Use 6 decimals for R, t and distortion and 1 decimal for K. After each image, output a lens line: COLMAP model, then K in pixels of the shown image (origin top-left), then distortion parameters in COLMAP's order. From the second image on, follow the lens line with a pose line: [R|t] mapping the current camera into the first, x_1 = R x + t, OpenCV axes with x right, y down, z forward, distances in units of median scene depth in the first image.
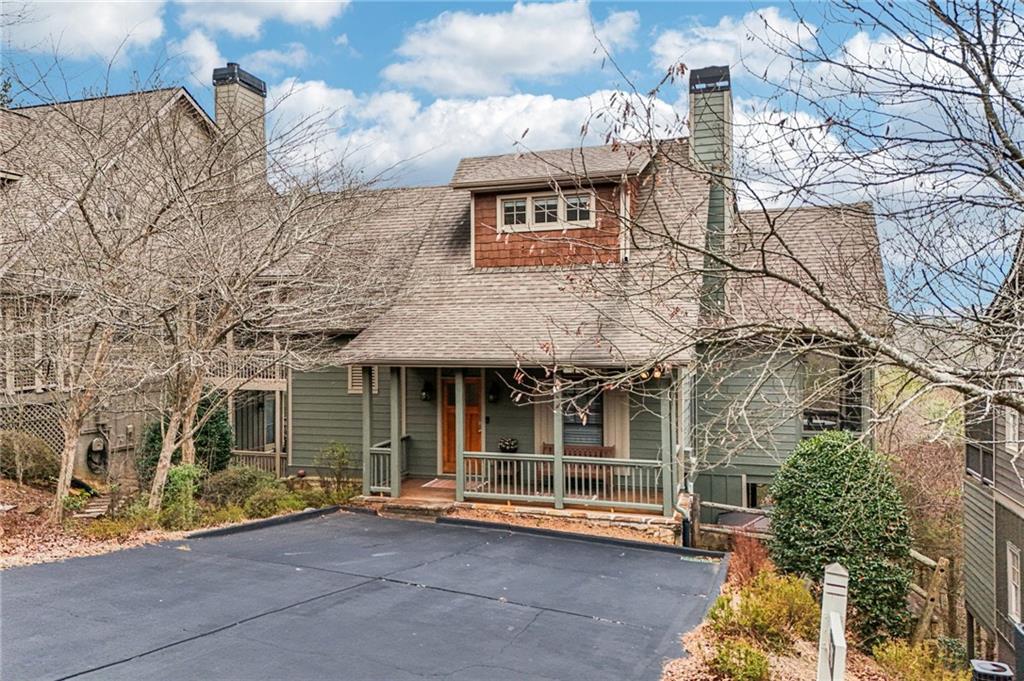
lens RADIAL K [[782.2, 0, 519.2], [0, 782.2, 333.1], [0, 0, 1]] dist [0.060404, -0.003687]
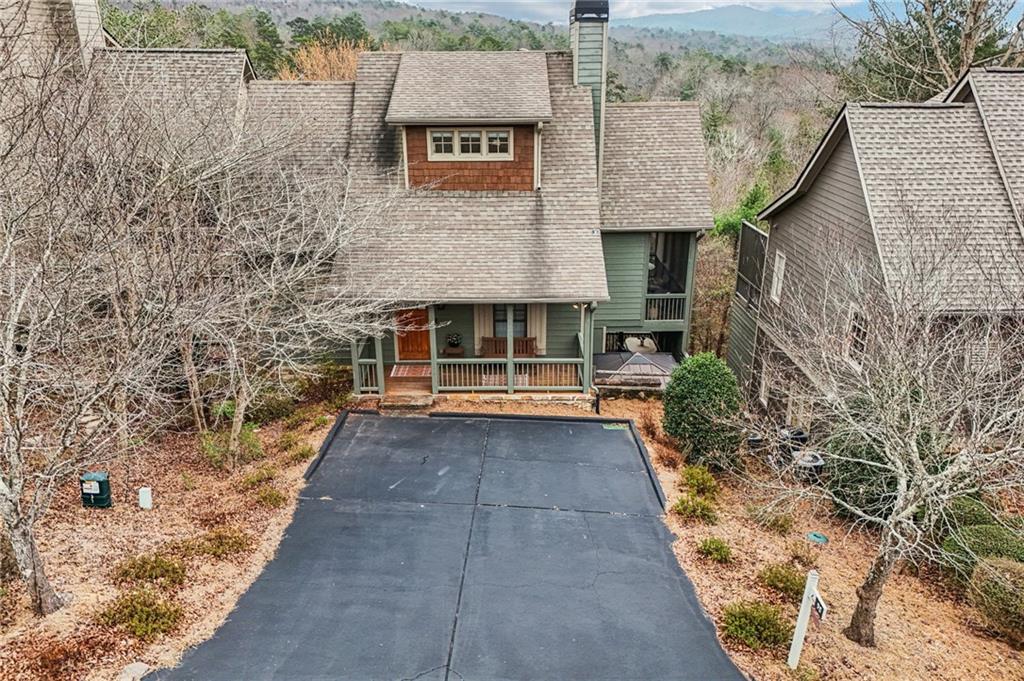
lens RADIAL K [[770.9, 0, 543.0], [0, 770.9, 342.5], [0, 0, 1]] dist [0.079449, -0.058560]
pose [[0.941390, -0.107492, 0.319734, -0.308330], [-0.016030, 0.932540, 0.360710, -0.341853], [-0.336938, -0.344694, 0.876162, -0.195062]]
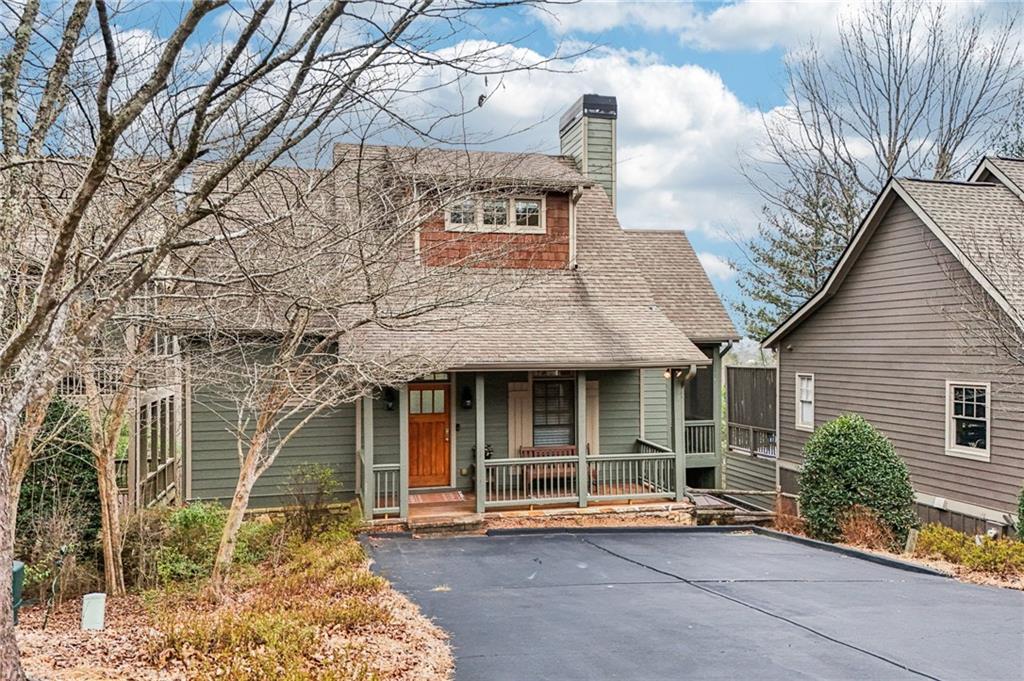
lens RADIAL K [[770.9, 0, 543.0], [0, 770.9, 342.5], [0, 0, 1]] dist [0.079449, -0.058560]
pose [[0.839625, 0.002409, 0.543162, -0.506452], [-0.003389, 0.999994, 0.000803, 0.007477], [-0.543157, -0.002515, 0.839628, 0.167952]]
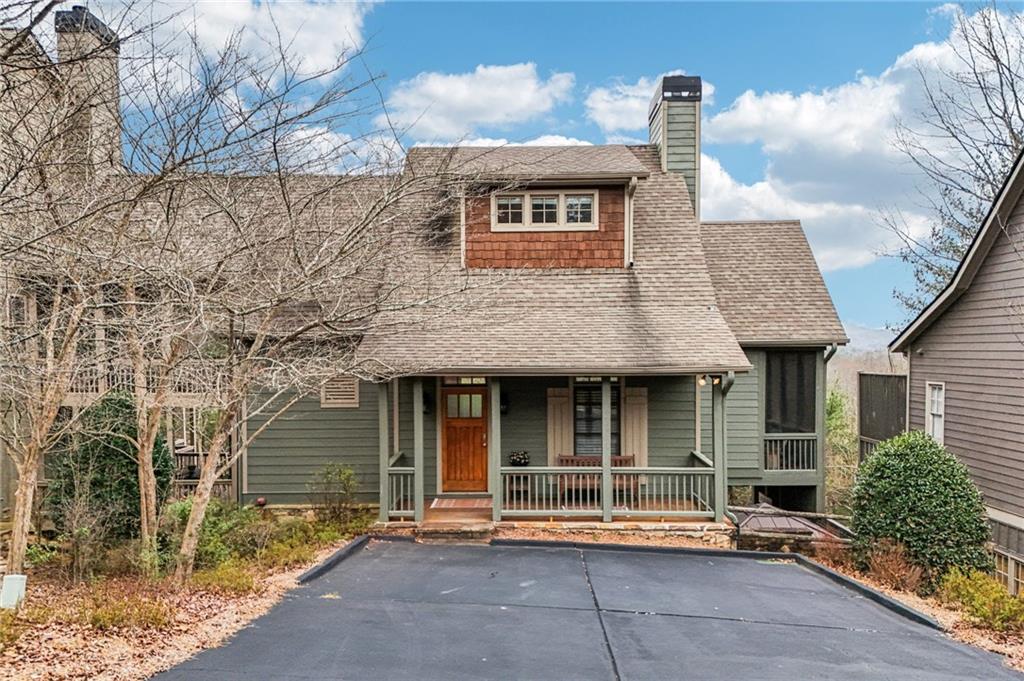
lens RADIAL K [[792.3, 0, 535.9], [0, 792.3, 363.3], [0, 0, 1]] dist [0.061615, -0.006666]
pose [[0.951298, -0.004181, 0.308245, -0.309851], [-0.003911, 0.999664, 0.025630, 0.004572], [-0.308248, -0.025587, 0.950962, 0.098318]]
